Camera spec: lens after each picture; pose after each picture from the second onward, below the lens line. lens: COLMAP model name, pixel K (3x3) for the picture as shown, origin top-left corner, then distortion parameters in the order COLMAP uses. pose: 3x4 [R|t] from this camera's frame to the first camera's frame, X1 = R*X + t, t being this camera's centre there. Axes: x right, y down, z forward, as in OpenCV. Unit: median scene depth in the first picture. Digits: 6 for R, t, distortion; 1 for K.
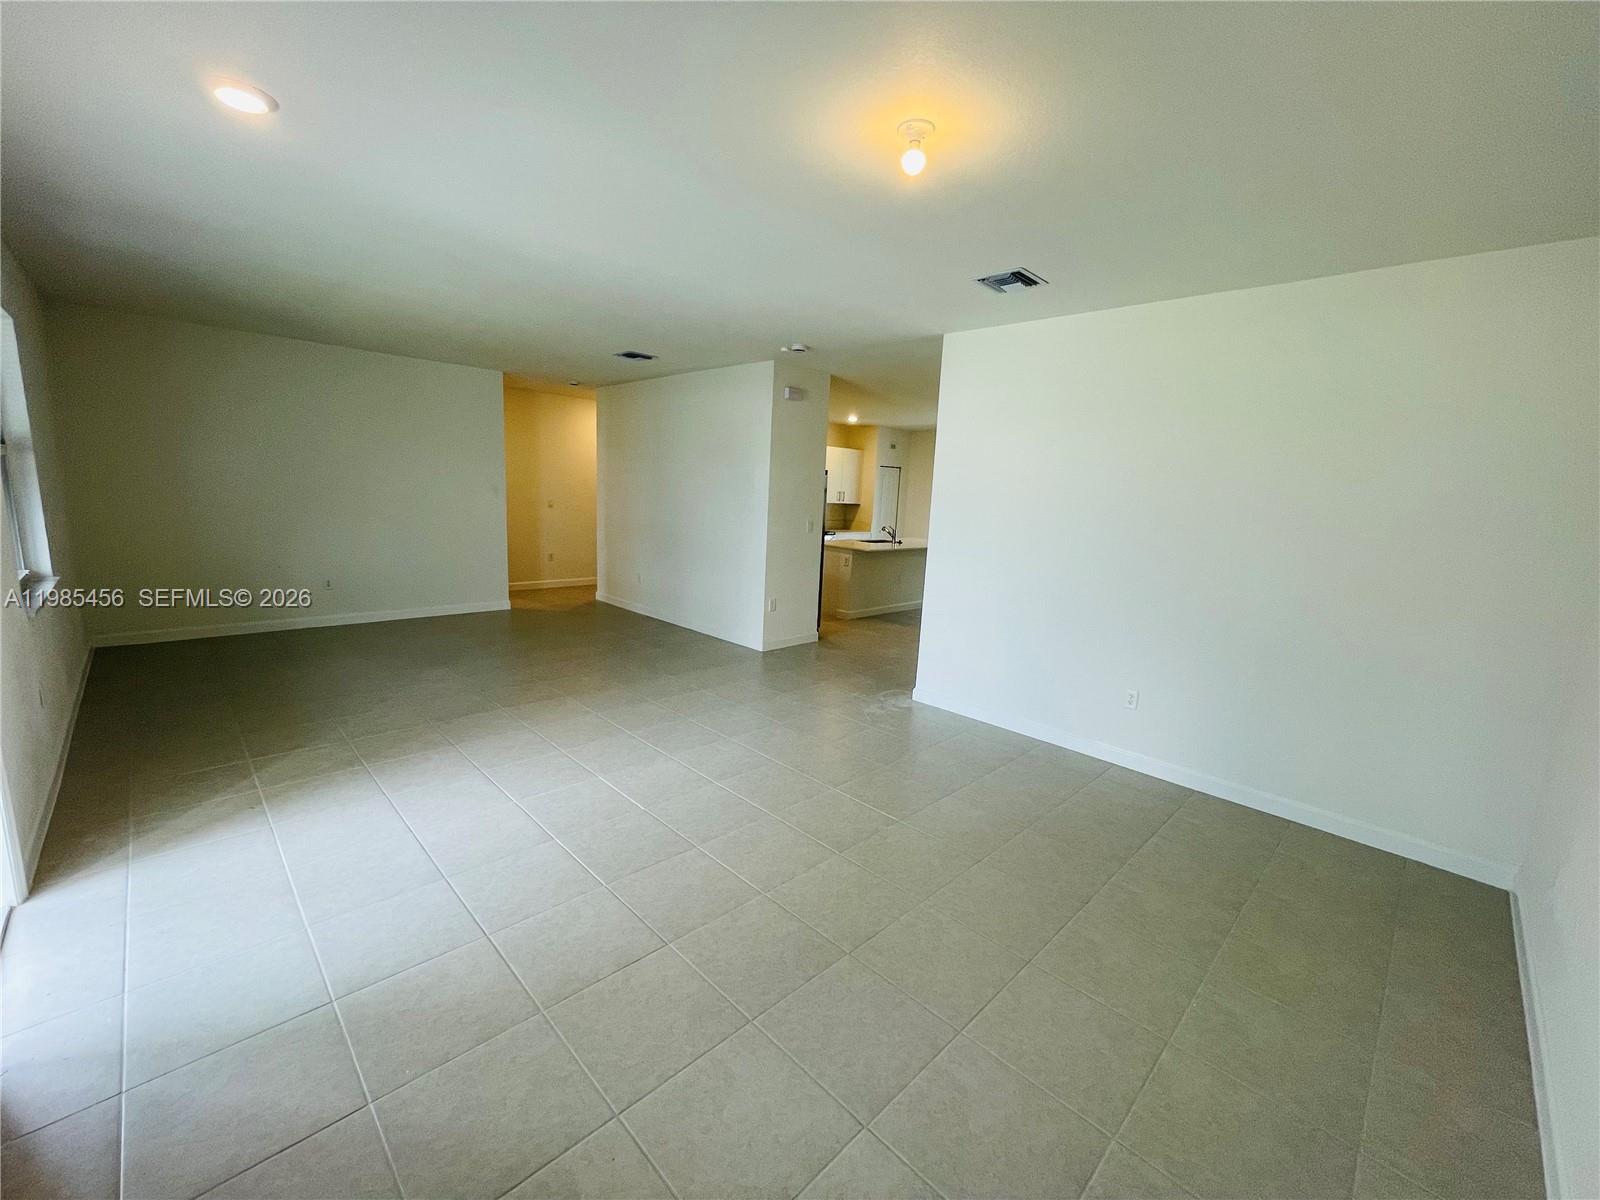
lens RADIAL K [[648.2, 0, 802.0], [0, 648.2, 599.2], [0, 0, 1]] dist [-0.009285, 0.000201]
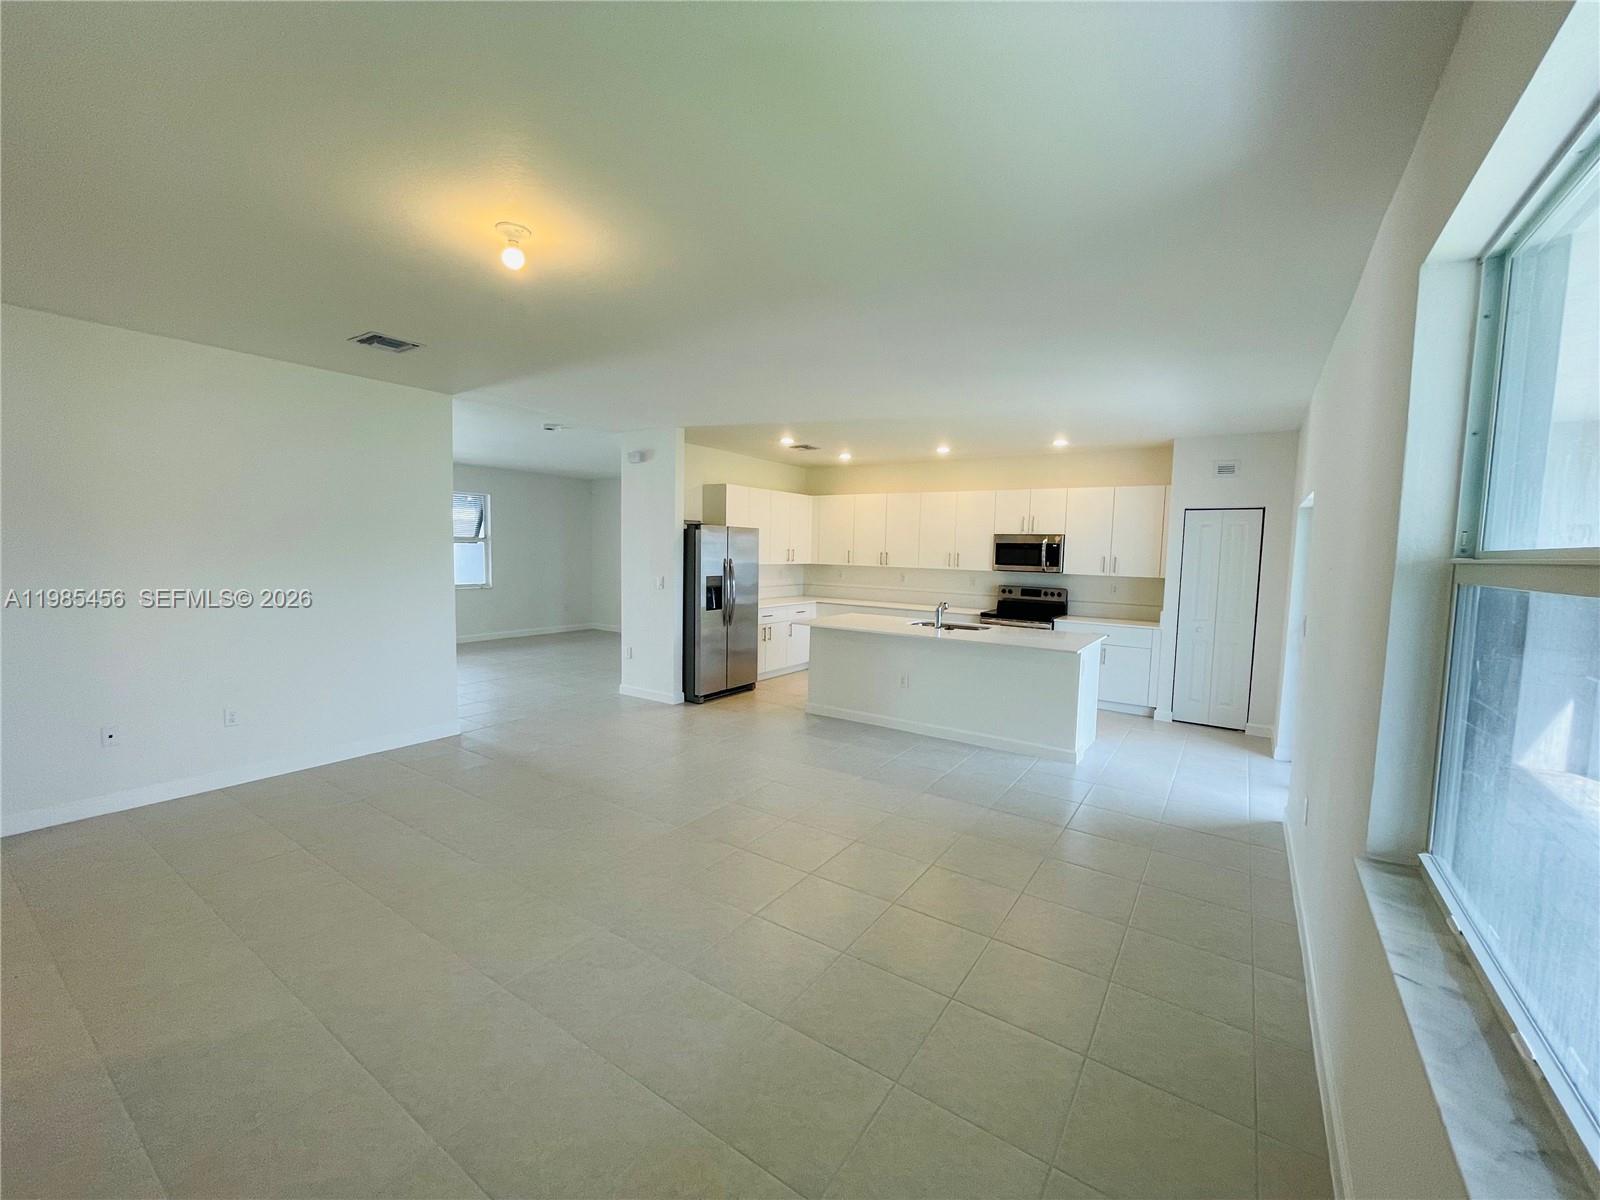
lens RADIAL K [[648.2, 0, 802.0], [0, 648.2, 599.2], [0, 0, 1]] dist [-0.009285, 0.000201]
pose [[0.185319, 0.036425, -0.982003, 0.590900], [-0.181662, 0.983359, 0.002192, -0.072735], [0.965741, 0.177987, 0.188852, 0.592432]]
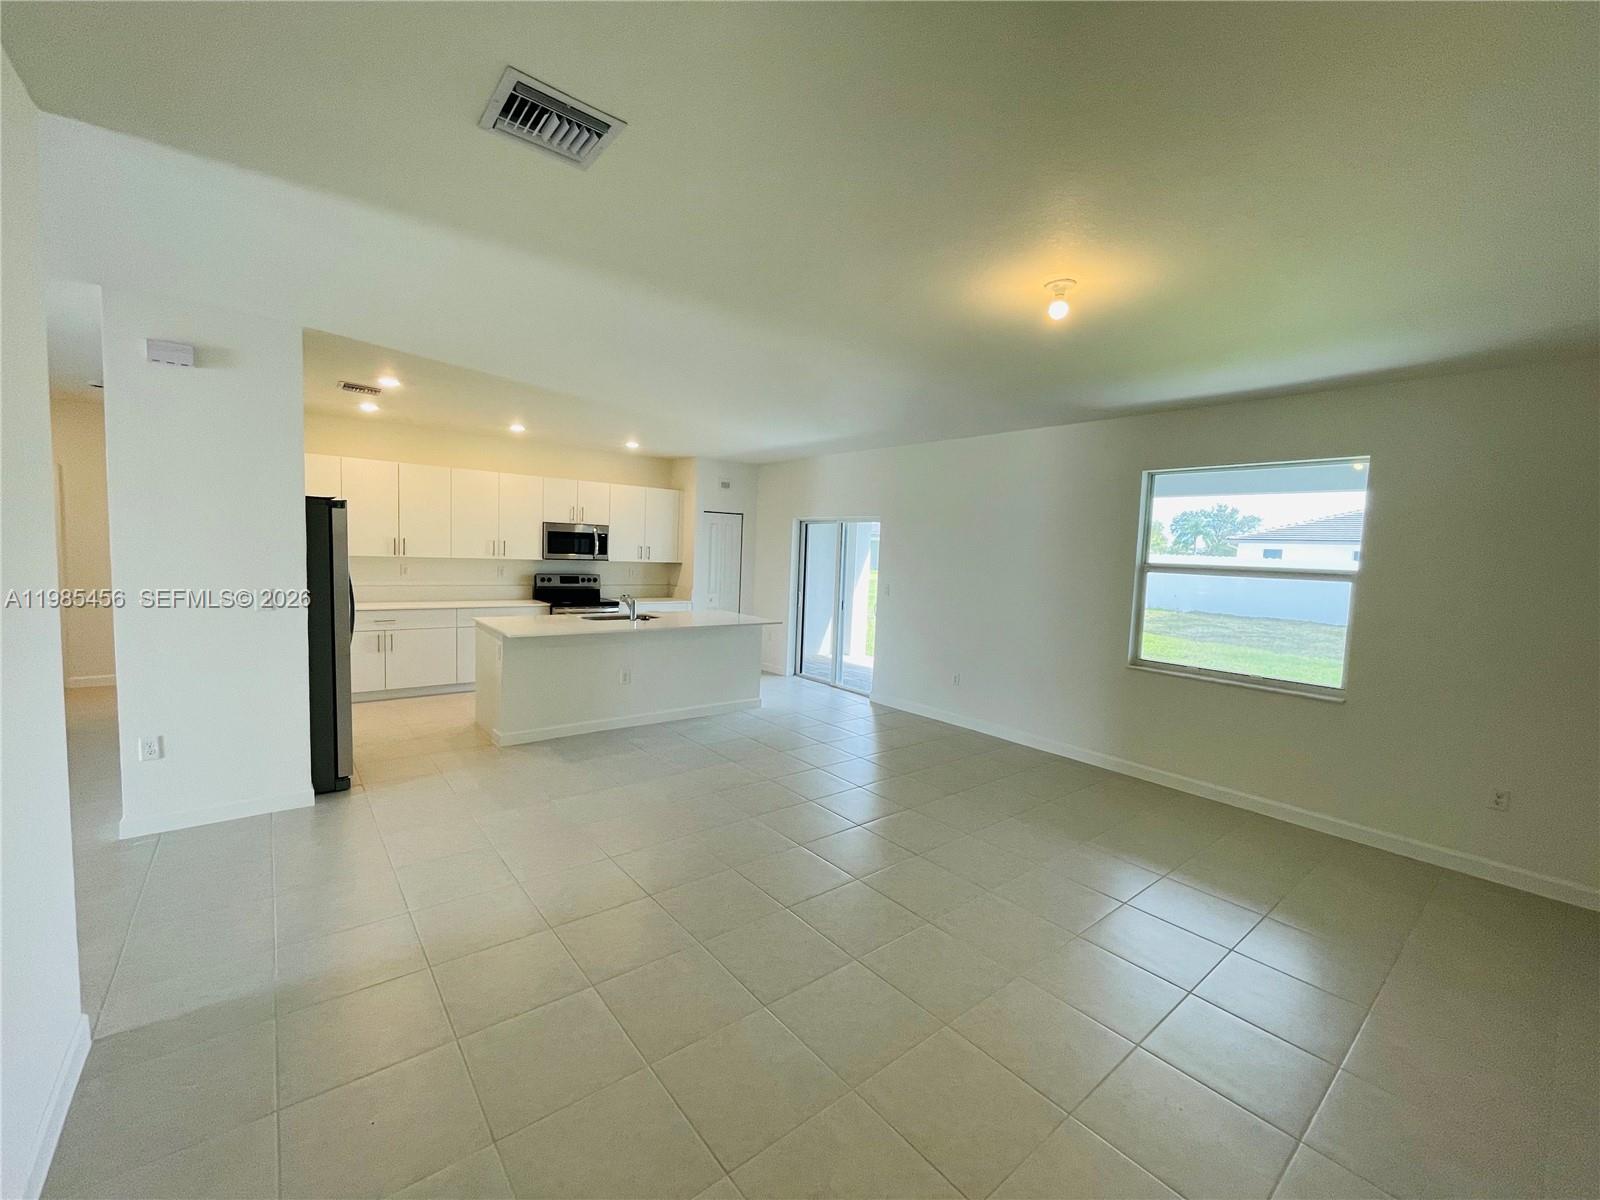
lens RADIAL K [[648.2, 0, 802.0], [0, 648.2, 599.2], [0, 0, 1]] dist [-0.009285, 0.000201]
pose [[0.994878, 0.002597, -0.101053, 0.301275], [-0.012604, 0.995056, -0.098512, -0.036251], [0.100297, 0.099281, 0.989992, 0.296901]]
